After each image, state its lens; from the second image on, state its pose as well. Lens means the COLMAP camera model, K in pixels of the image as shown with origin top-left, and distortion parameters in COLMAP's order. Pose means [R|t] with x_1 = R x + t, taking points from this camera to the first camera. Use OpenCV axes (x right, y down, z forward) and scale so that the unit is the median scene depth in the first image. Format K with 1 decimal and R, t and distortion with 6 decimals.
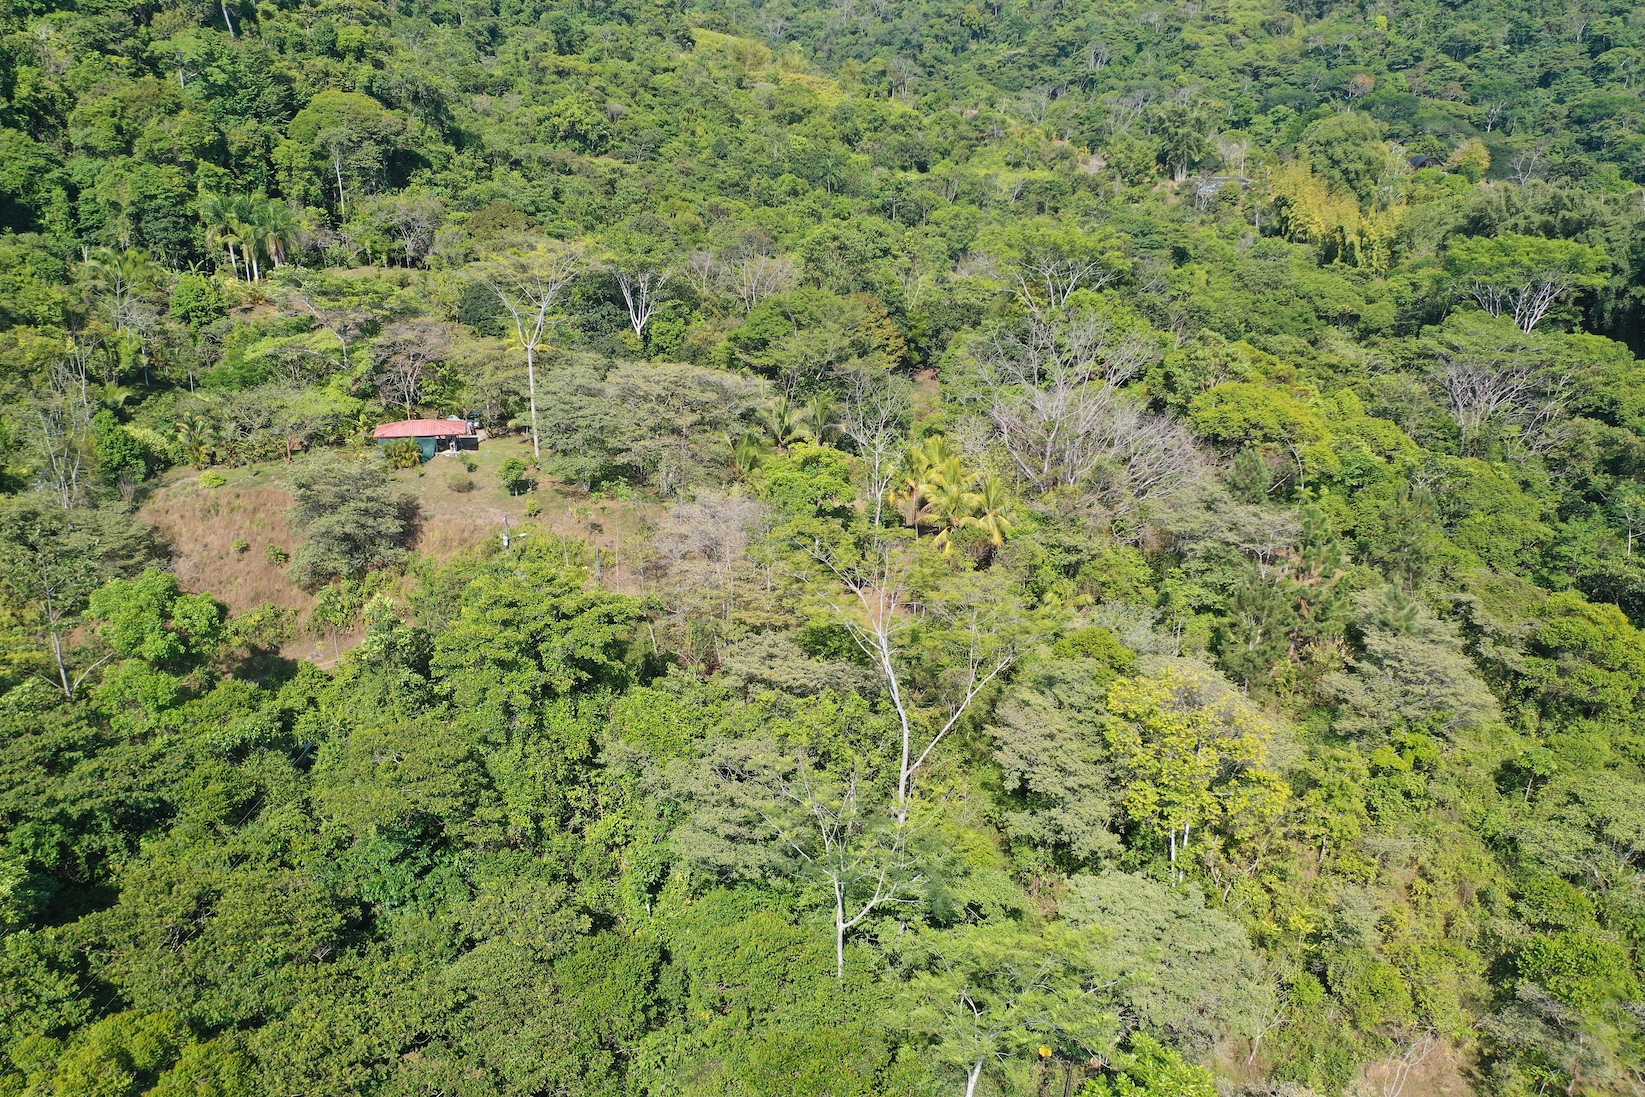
lens RADIAL K [[1301.3, 0, 821.5], [0, 1301.3, 544.9], [0, 0, 1]] dist [0.004887, 0.006194]
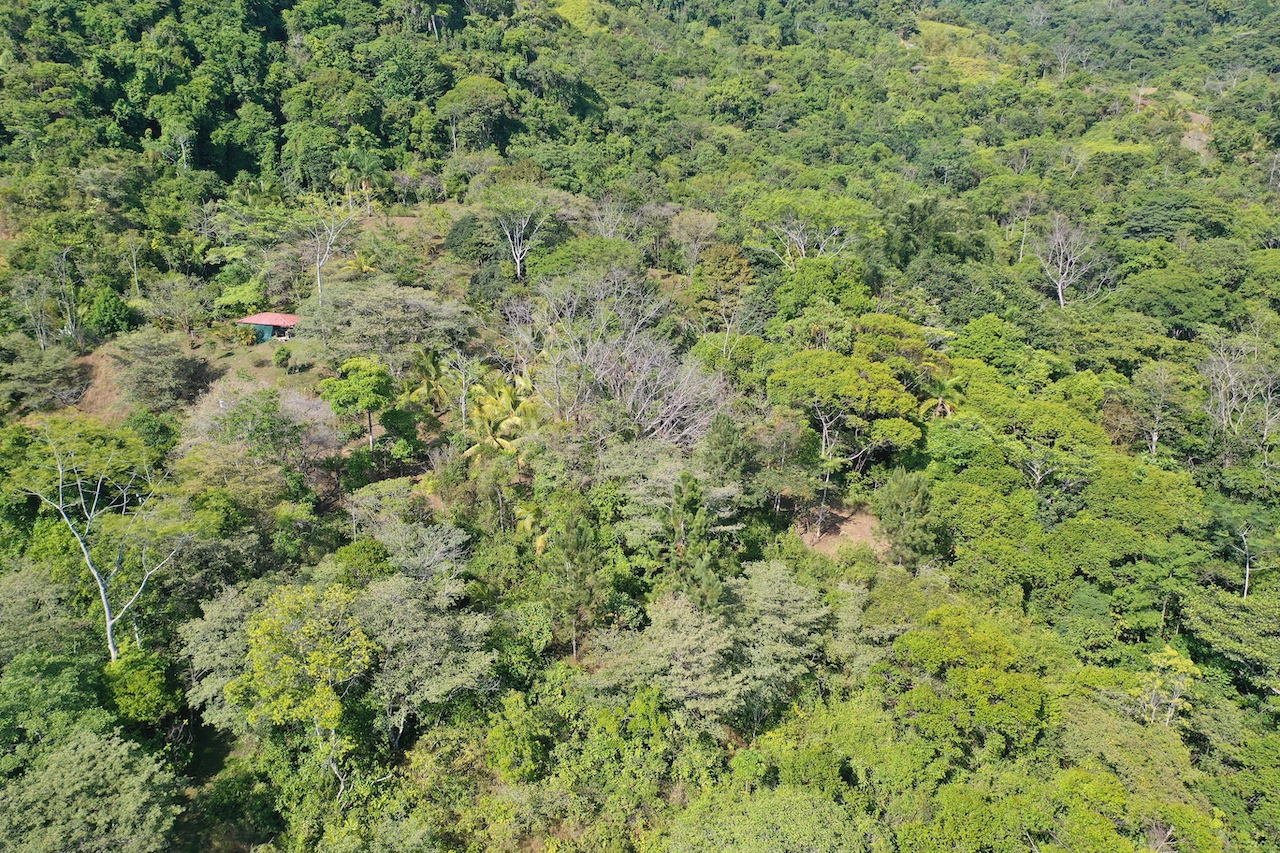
lens RADIAL K [[1012.6, 0, 637.7], [0, 1012.6, 423.2], [0, 0, 1]] dist [0.004887, 0.006194]
pose [[0.895381, 0.140422, -0.422580, 0.294625], [-0.141209, 0.989537, 0.029619, -0.037491], [0.422317, 0.033152, 0.905842, 0.102801]]
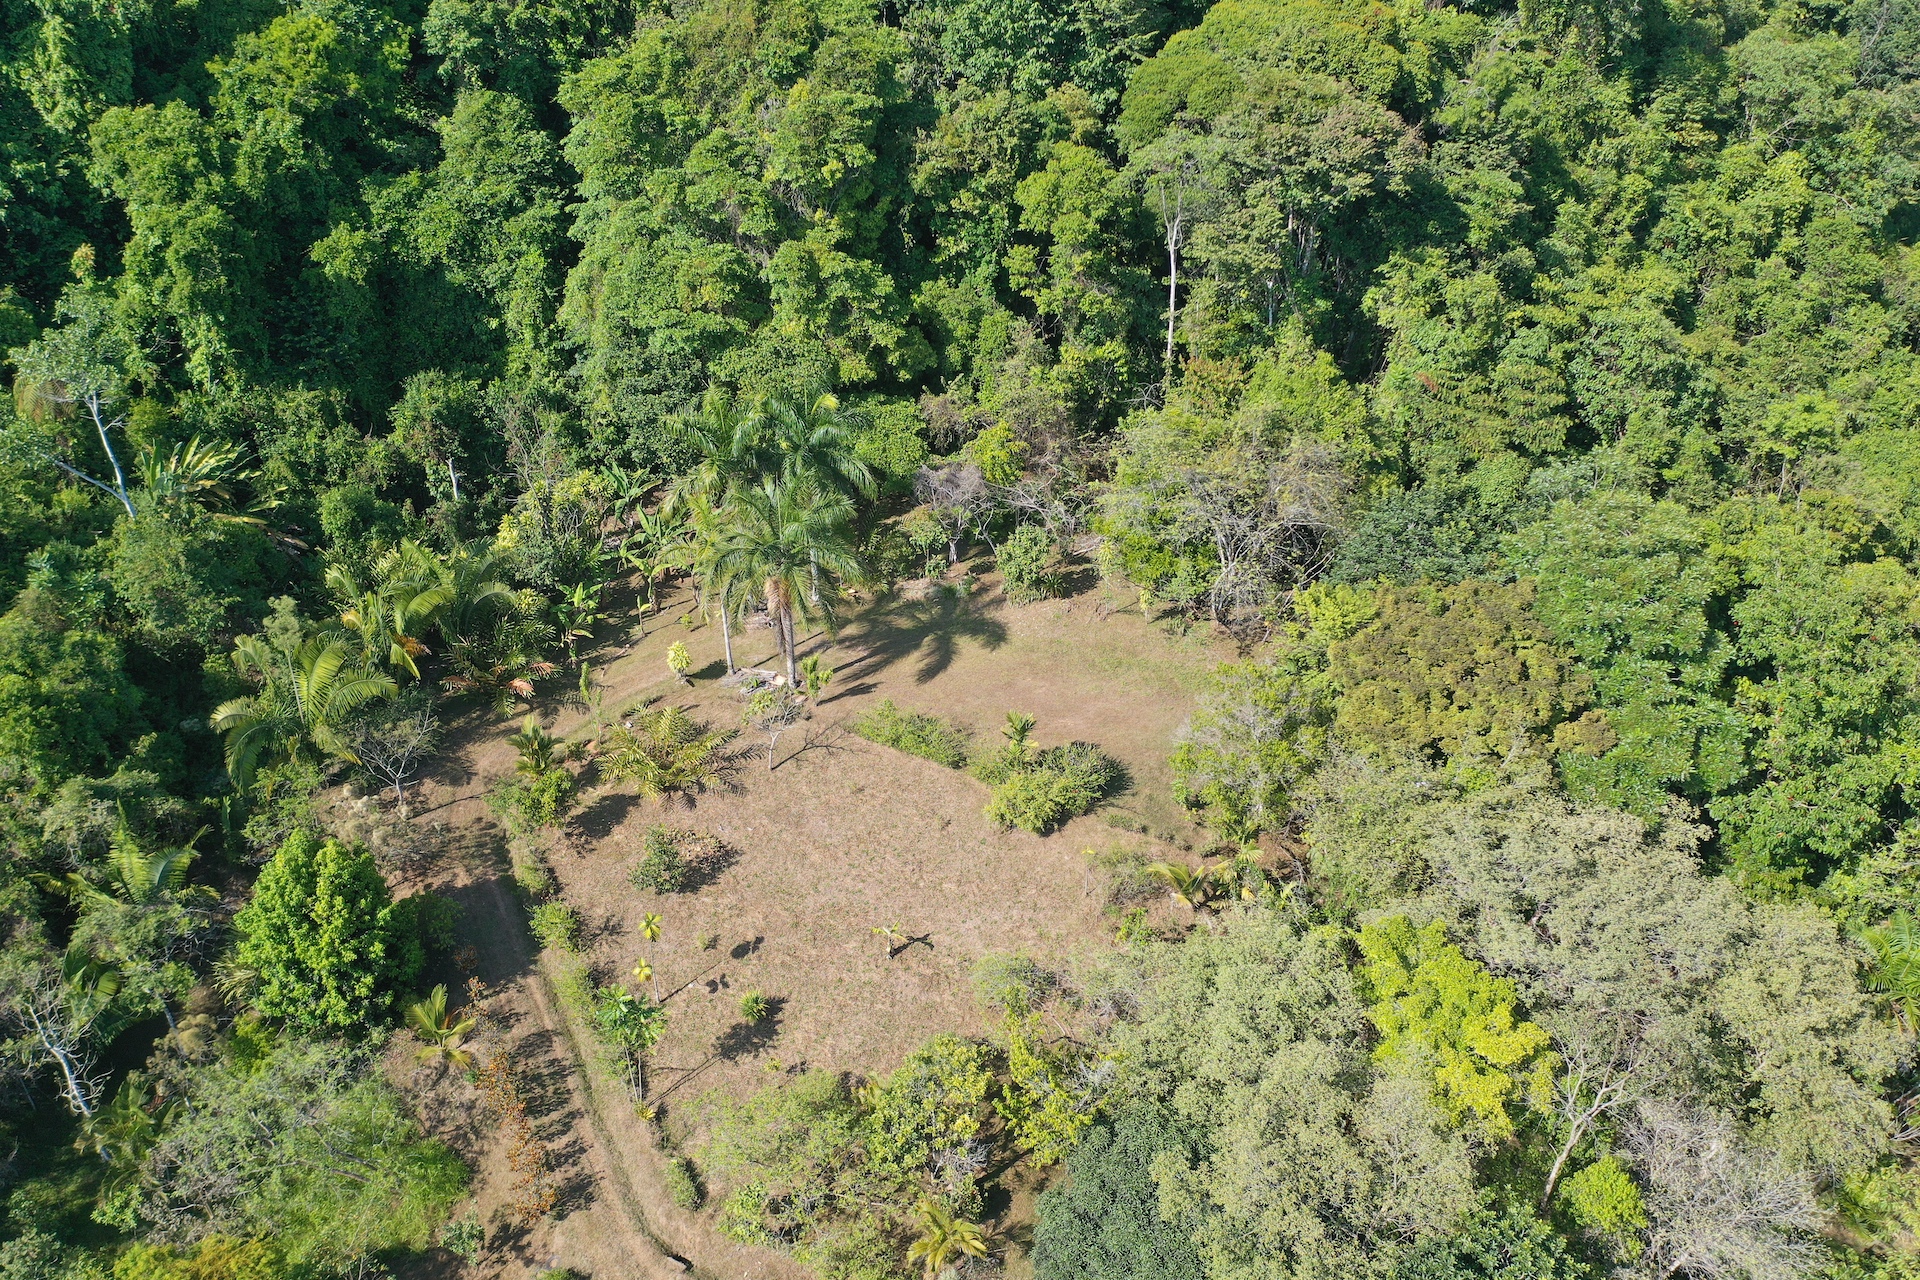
lens RADIAL K [[1518.9, 0, 970.3], [0, 1518.9, 647.9], [0, 0, 1]] dist [0.004887, 0.006194]
pose [[0.717398, 0.375105, -0.587058, -0.114625], [-0.207986, 0.919559, 0.333396, -0.299781], [0.664893, -0.117077, 0.737706, 0.605446]]
